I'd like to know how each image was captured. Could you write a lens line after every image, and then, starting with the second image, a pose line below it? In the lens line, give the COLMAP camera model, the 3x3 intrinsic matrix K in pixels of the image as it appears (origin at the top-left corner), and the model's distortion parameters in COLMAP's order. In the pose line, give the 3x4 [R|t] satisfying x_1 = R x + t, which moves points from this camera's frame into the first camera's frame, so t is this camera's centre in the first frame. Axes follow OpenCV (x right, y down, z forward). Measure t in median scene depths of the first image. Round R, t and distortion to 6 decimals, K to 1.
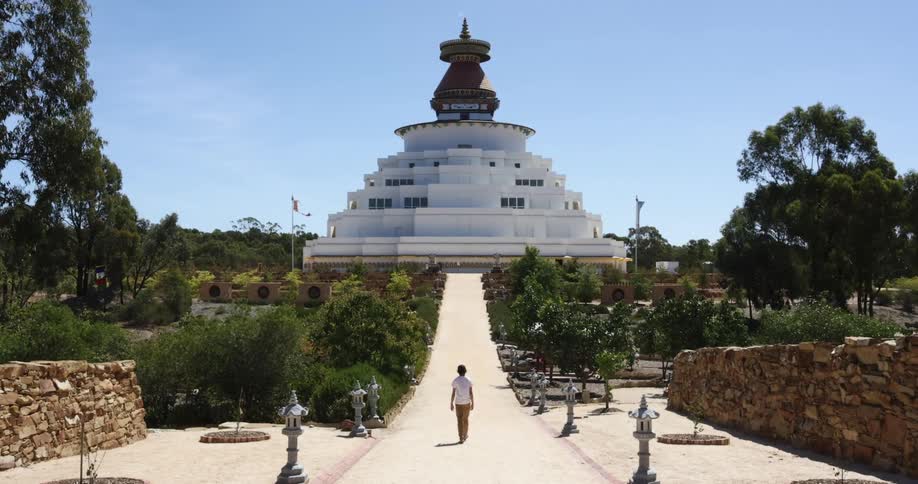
lens RADIAL K [[1242.0, 0, 459.0], [0, 1242.0, 242.0], [0, 0, 1]] dist [0.041853, 0.009109]
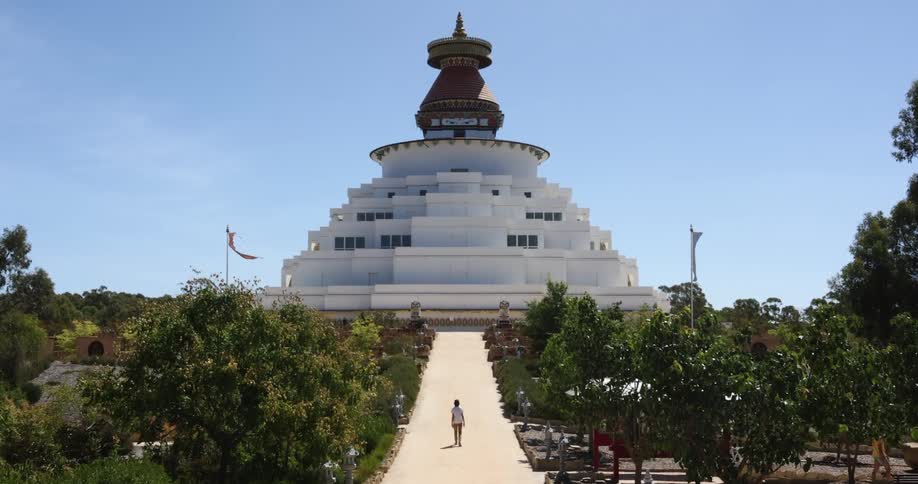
lens RADIAL K [[1242.0, 0, 459.0], [0, 1242.0, 242.0], [0, 0, 1]] dist [0.041853, 0.009109]
pose [[0.999986, -0.003413, 0.004031, 0.001010], [0.003689, 0.997512, -0.070402, 0.022273], [-0.003781, 0.070416, 0.997511, 0.234070]]
